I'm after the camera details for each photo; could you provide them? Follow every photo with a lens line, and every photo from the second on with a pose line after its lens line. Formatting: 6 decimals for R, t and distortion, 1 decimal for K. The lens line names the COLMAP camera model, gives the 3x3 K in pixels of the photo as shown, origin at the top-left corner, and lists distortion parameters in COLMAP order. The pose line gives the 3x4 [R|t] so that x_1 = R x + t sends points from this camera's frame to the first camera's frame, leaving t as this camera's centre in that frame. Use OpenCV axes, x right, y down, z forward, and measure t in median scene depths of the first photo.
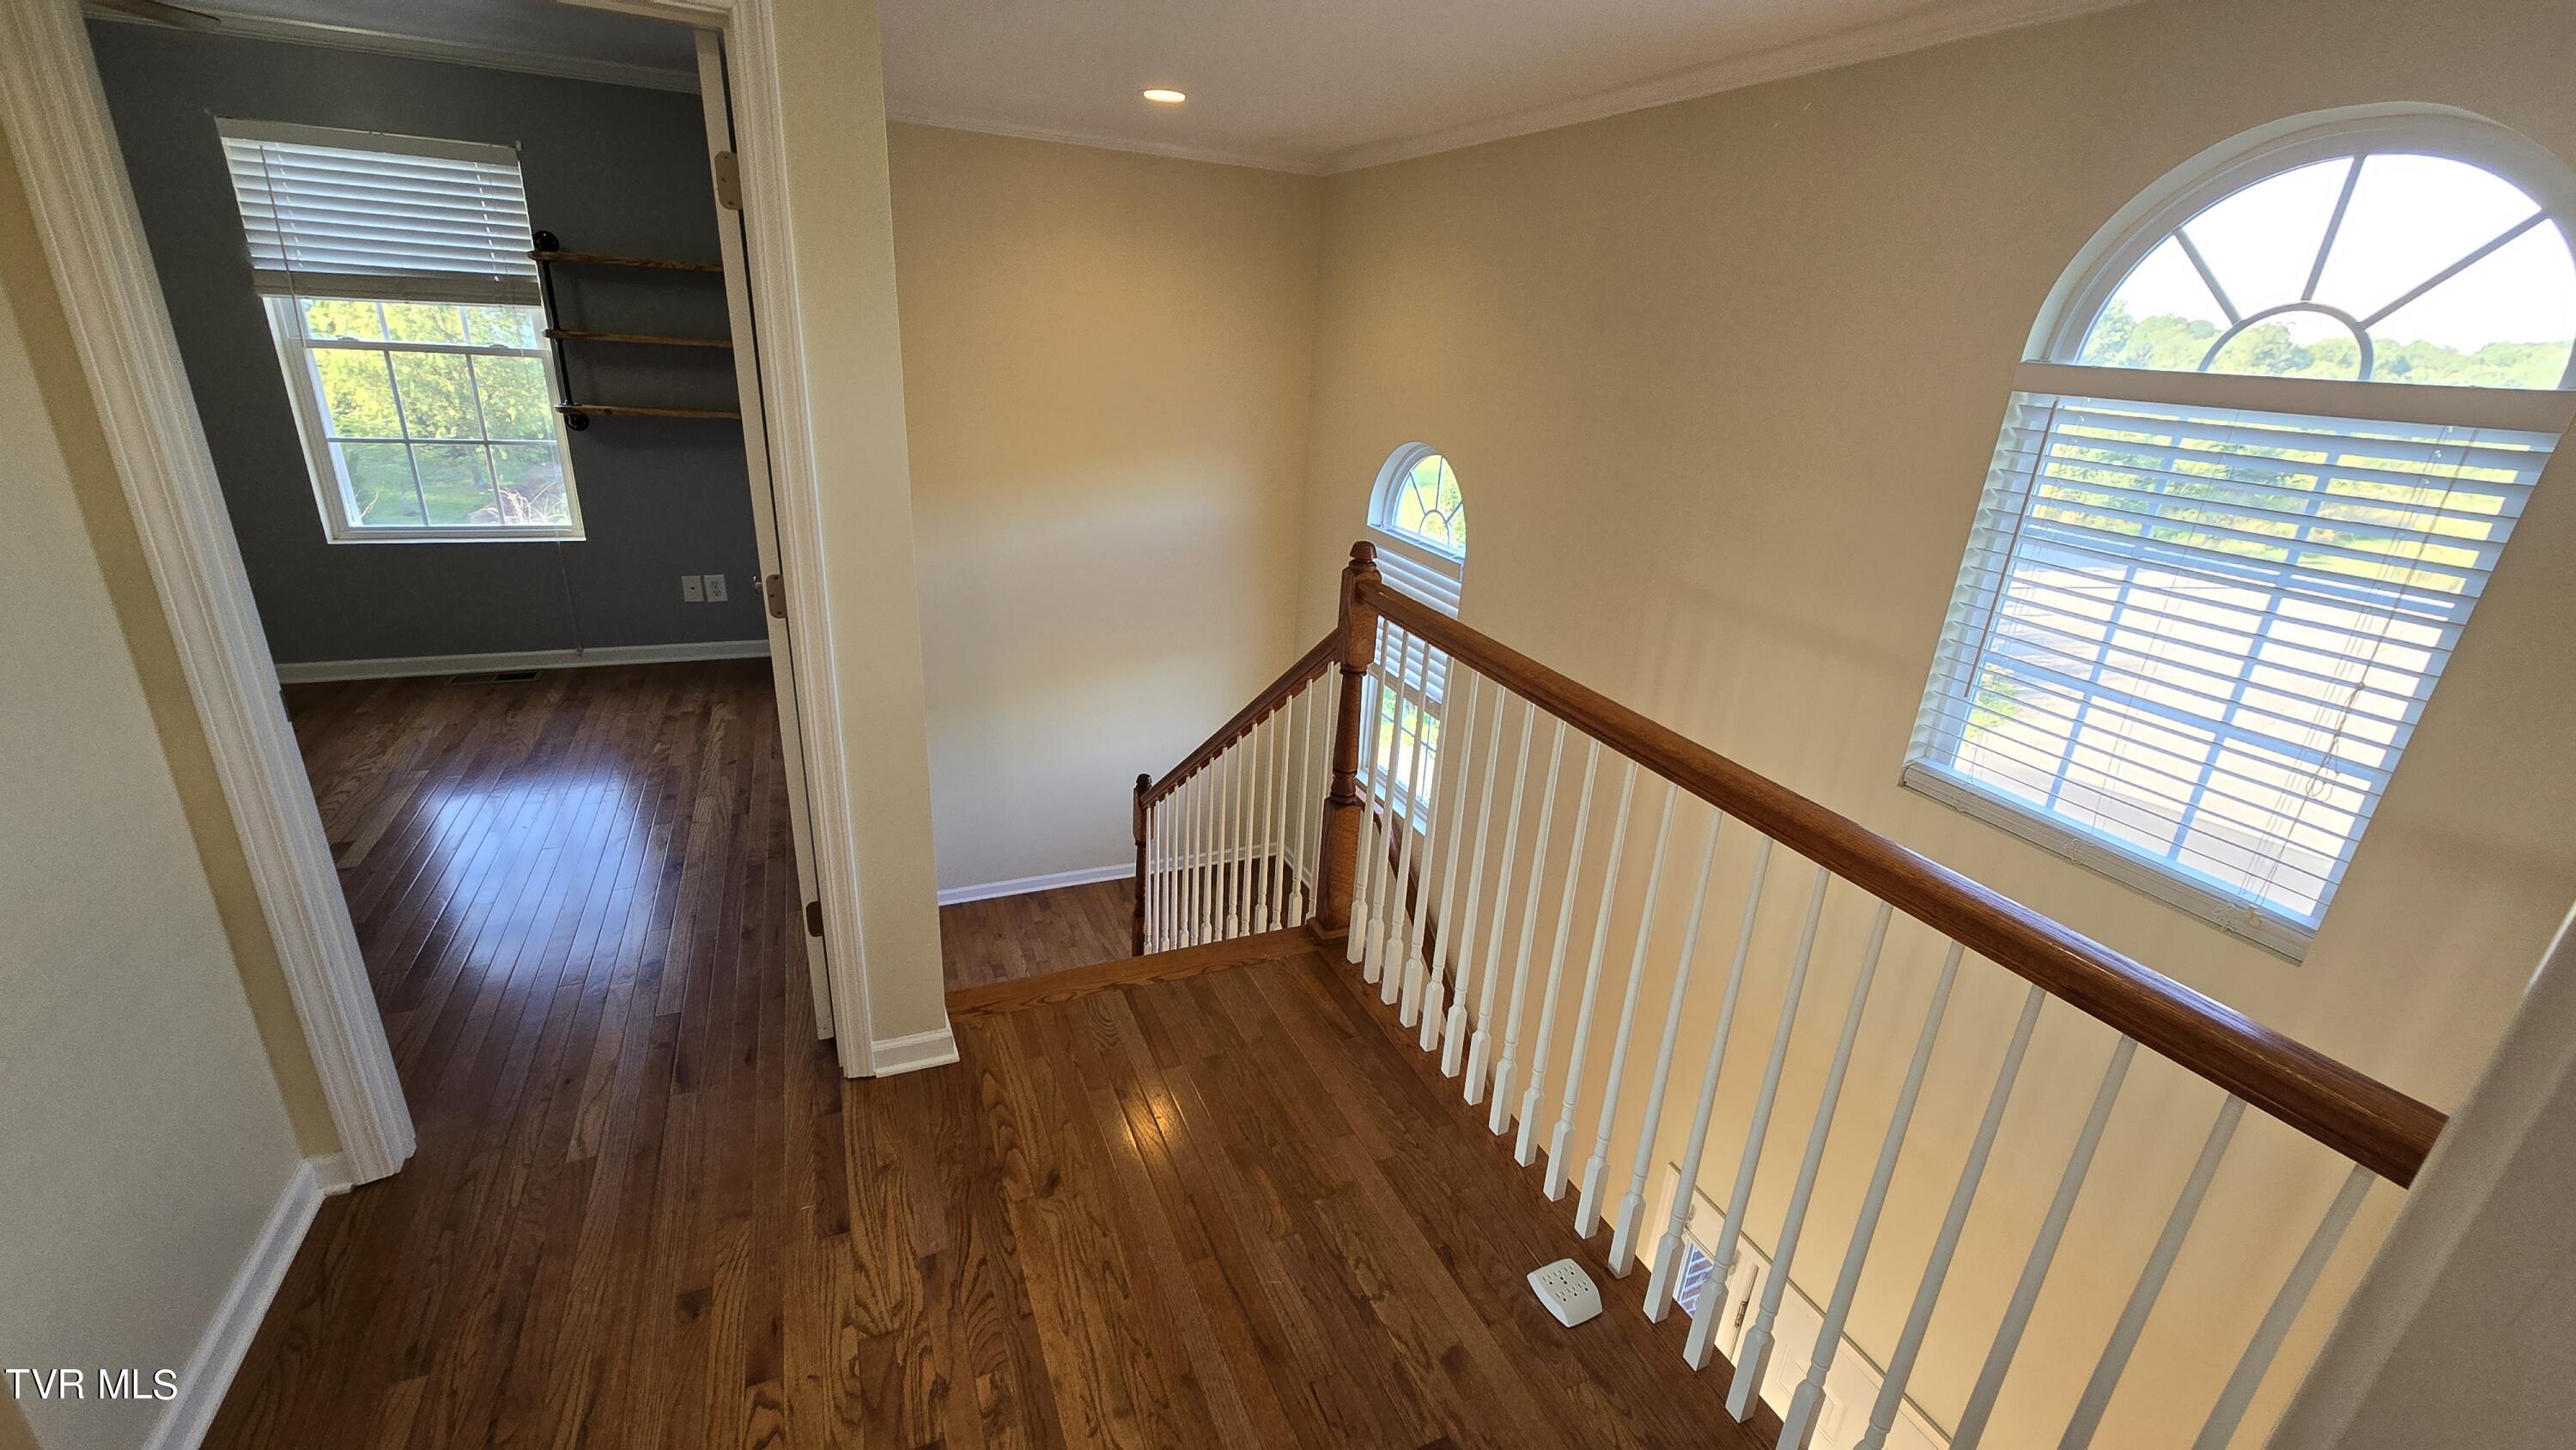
lens RADIAL K [[1045.1, 0, 1297.0], [0, 1045.1, 729.7], [0, 0, 1]] dist [-0.001979, -0.000255]
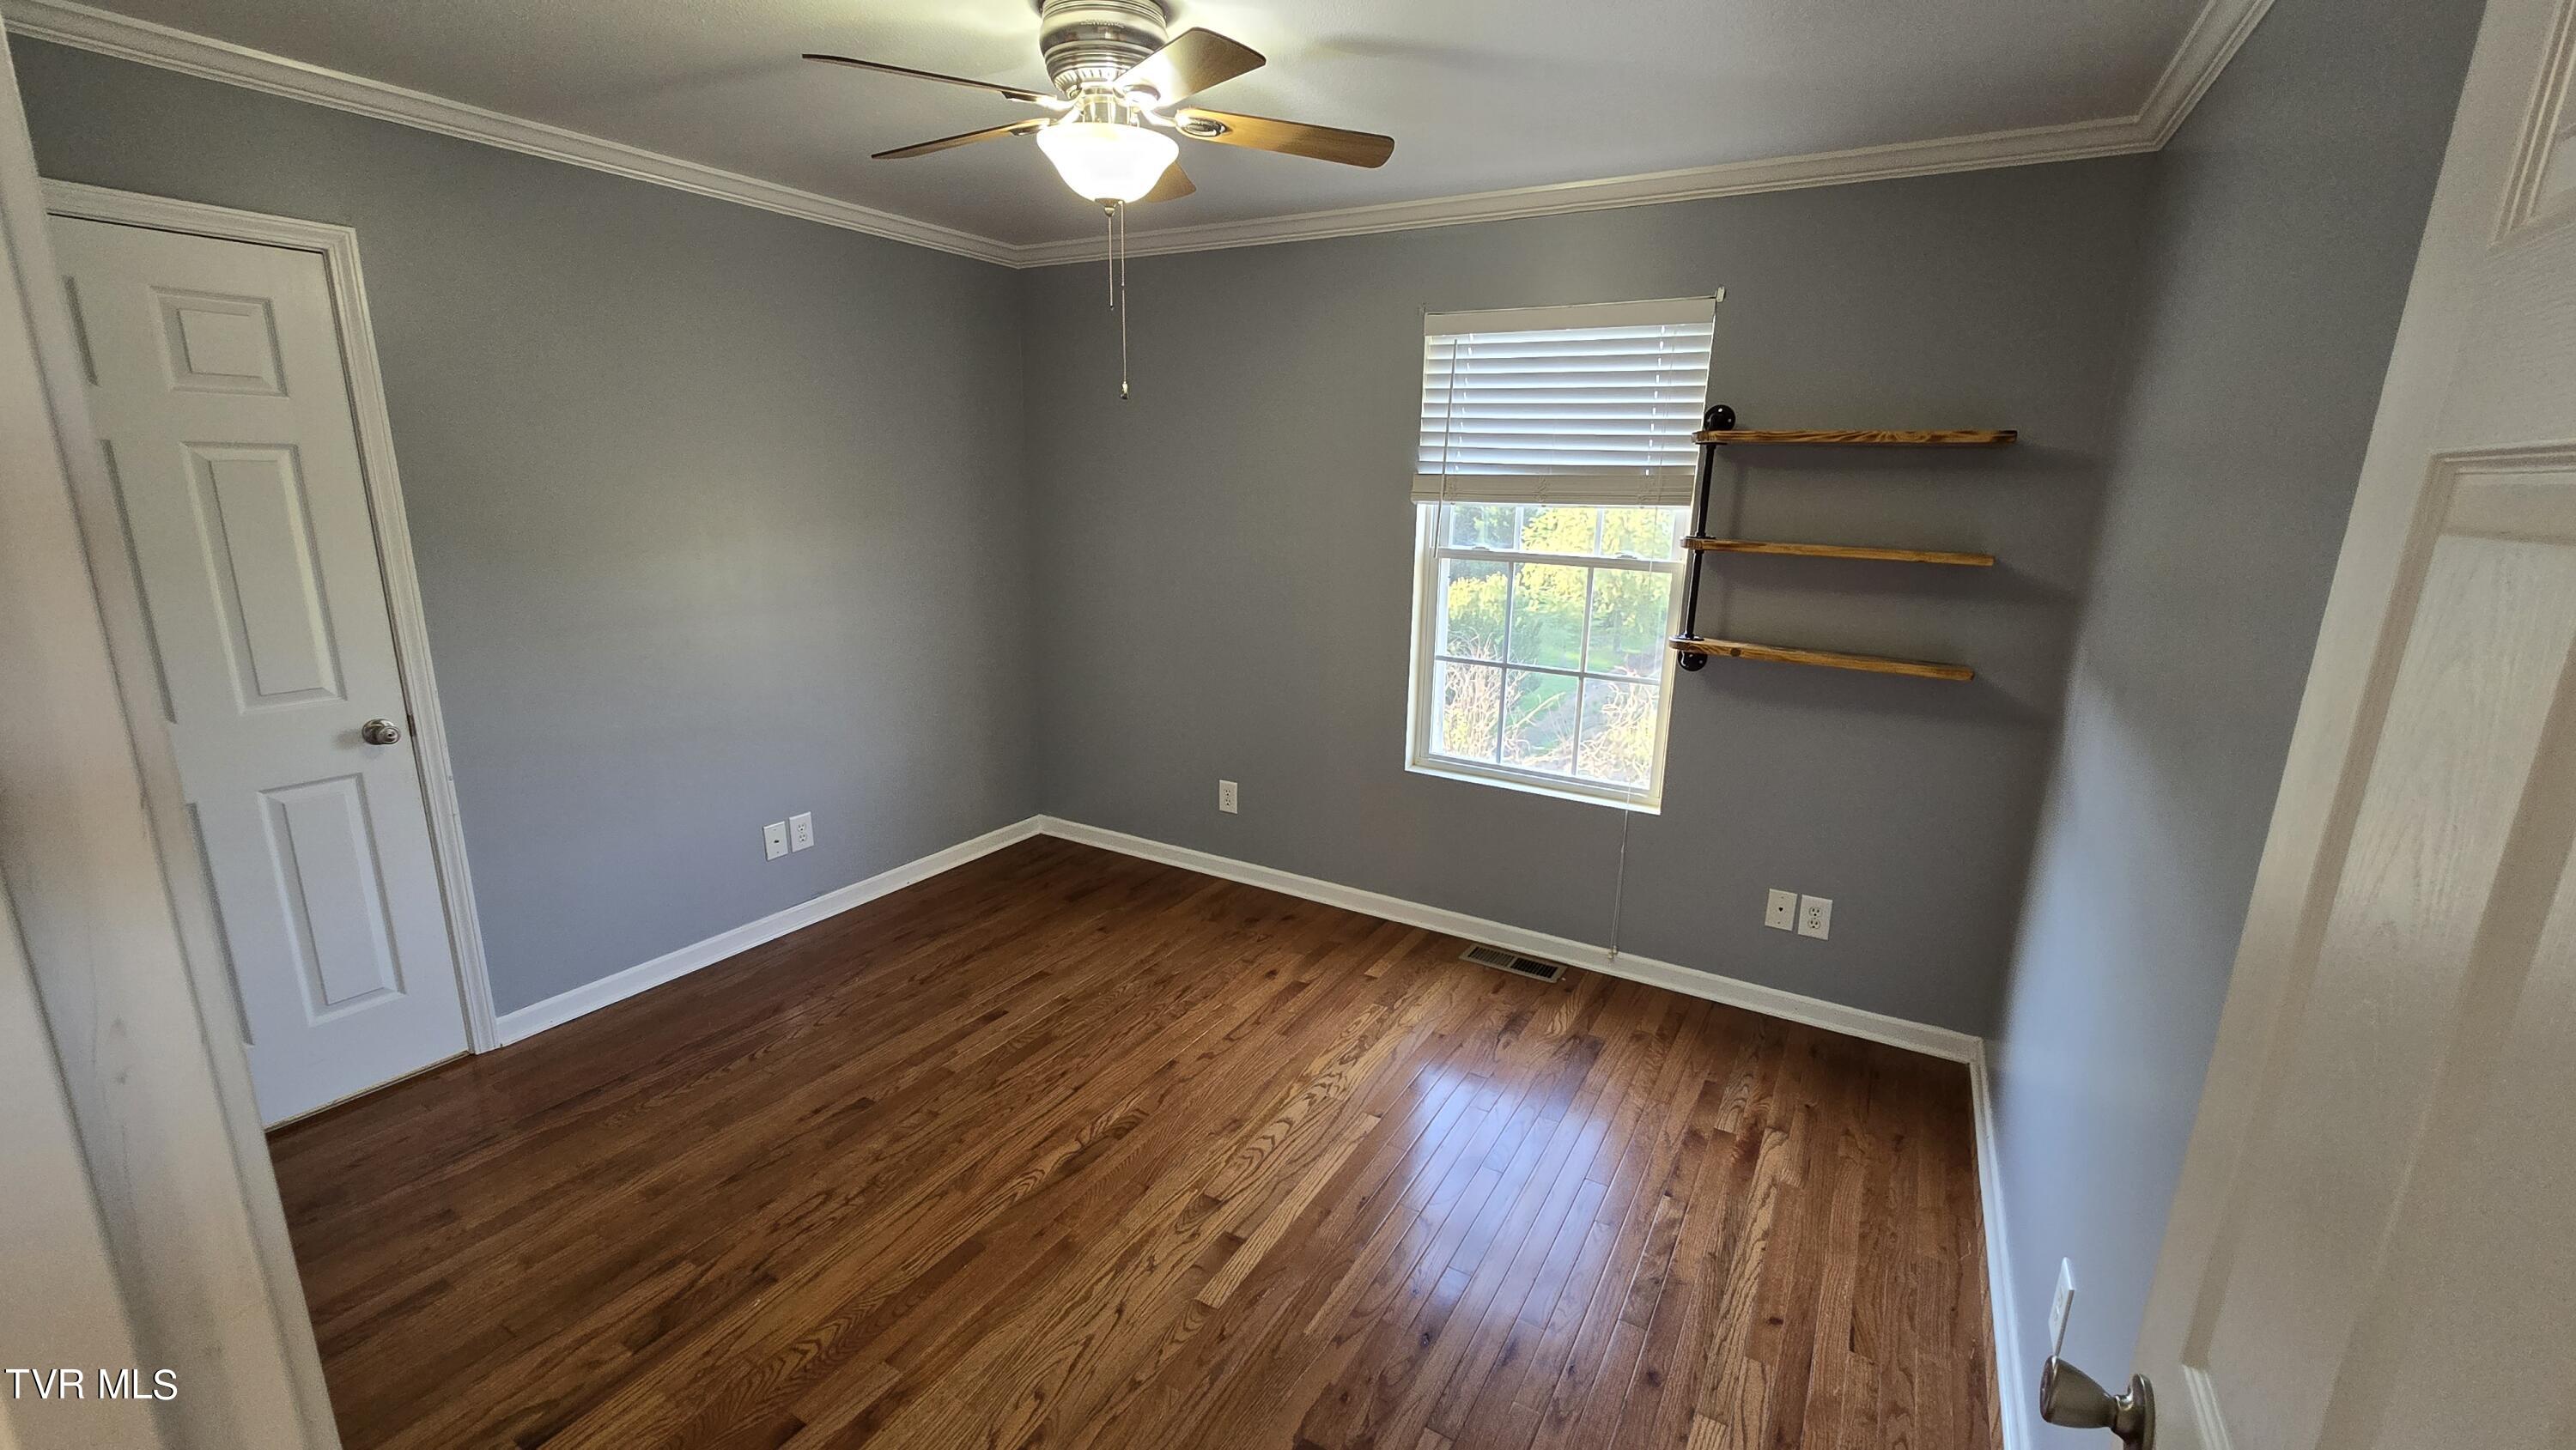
lens RADIAL K [[1053.1, 0, 1304.1], [0, 1053.1, 738.1], [0, 0, 1]] dist [-0.002413, 0.000497]
pose [[0.585578, 0.148602, -0.796879, -0.279004], [-0.274712, 0.961261, -0.022612, -0.163135], [0.762648, 0.232153, 0.603716, 0.398102]]
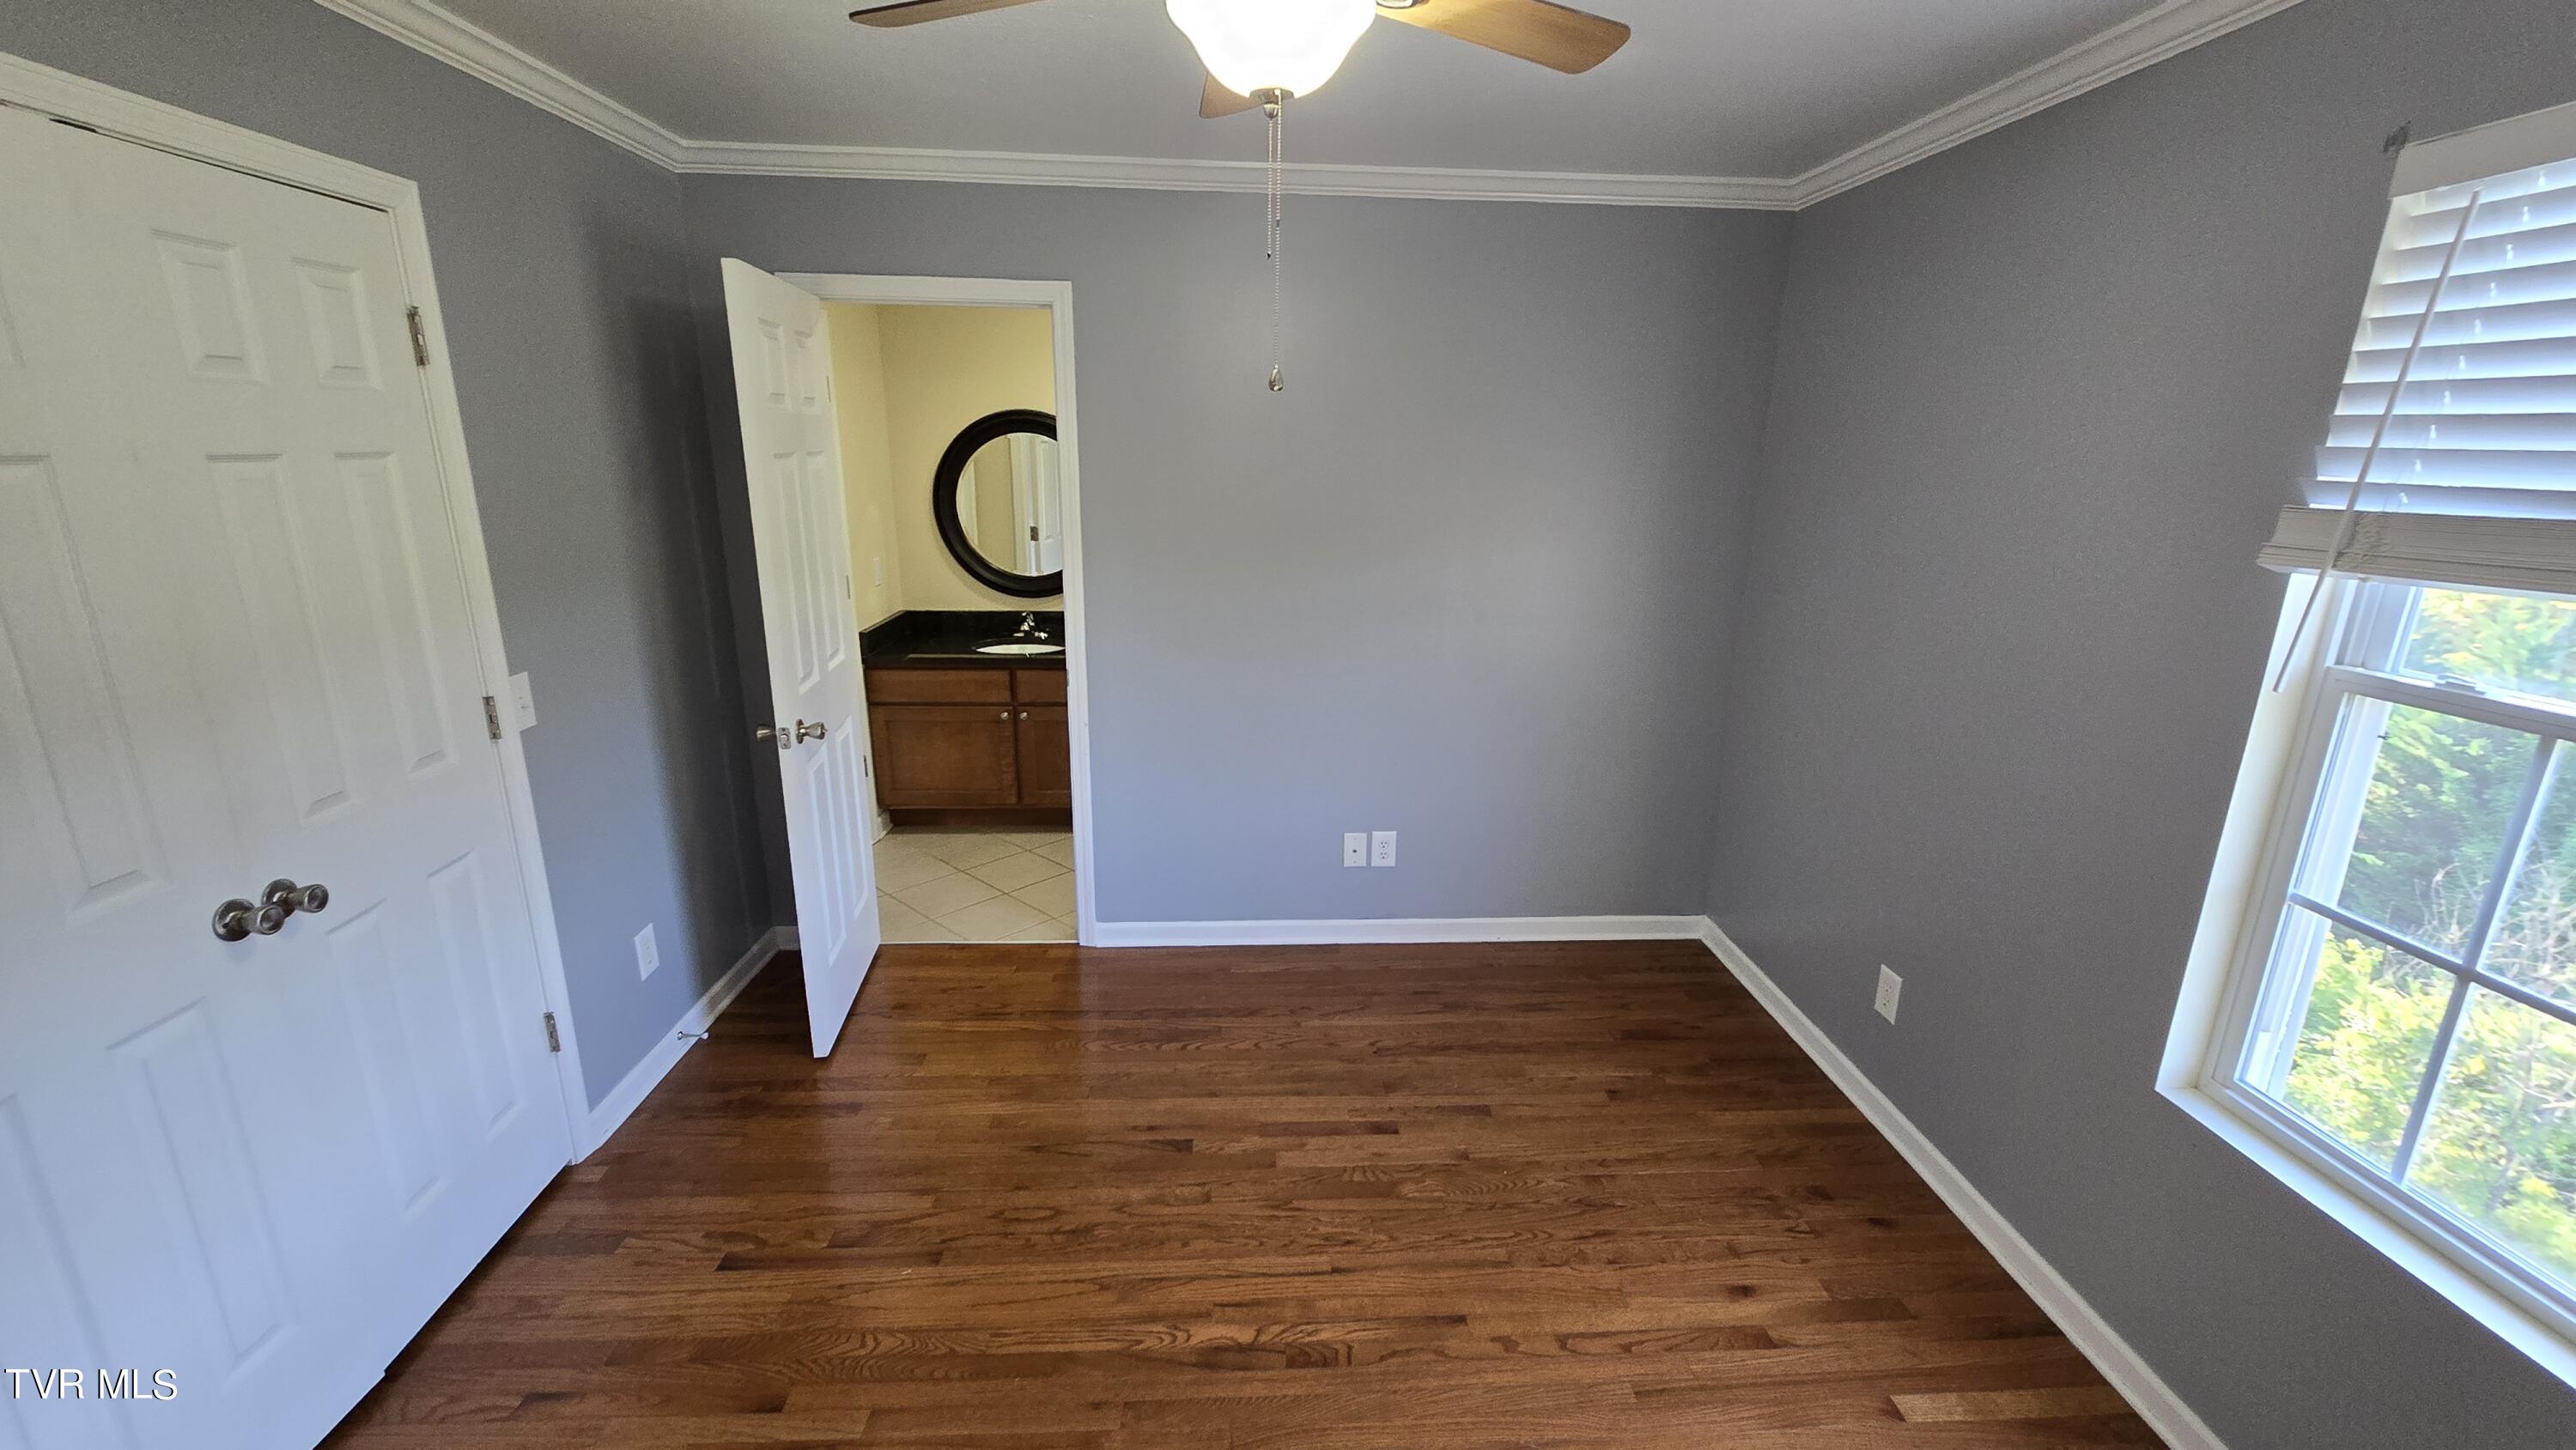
lens RADIAL K [[1053.1, 0, 1304.1], [0, 1053.1, 738.1], [0, 0, 1]] dist [-0.002413, 0.000497]
pose [[-0.353219, 0.182863, -0.917495, -0.423772], [-0.373369, 0.871670, 0.317470, -0.319096], [0.857806, 0.454701, -0.239615, 0.736948]]
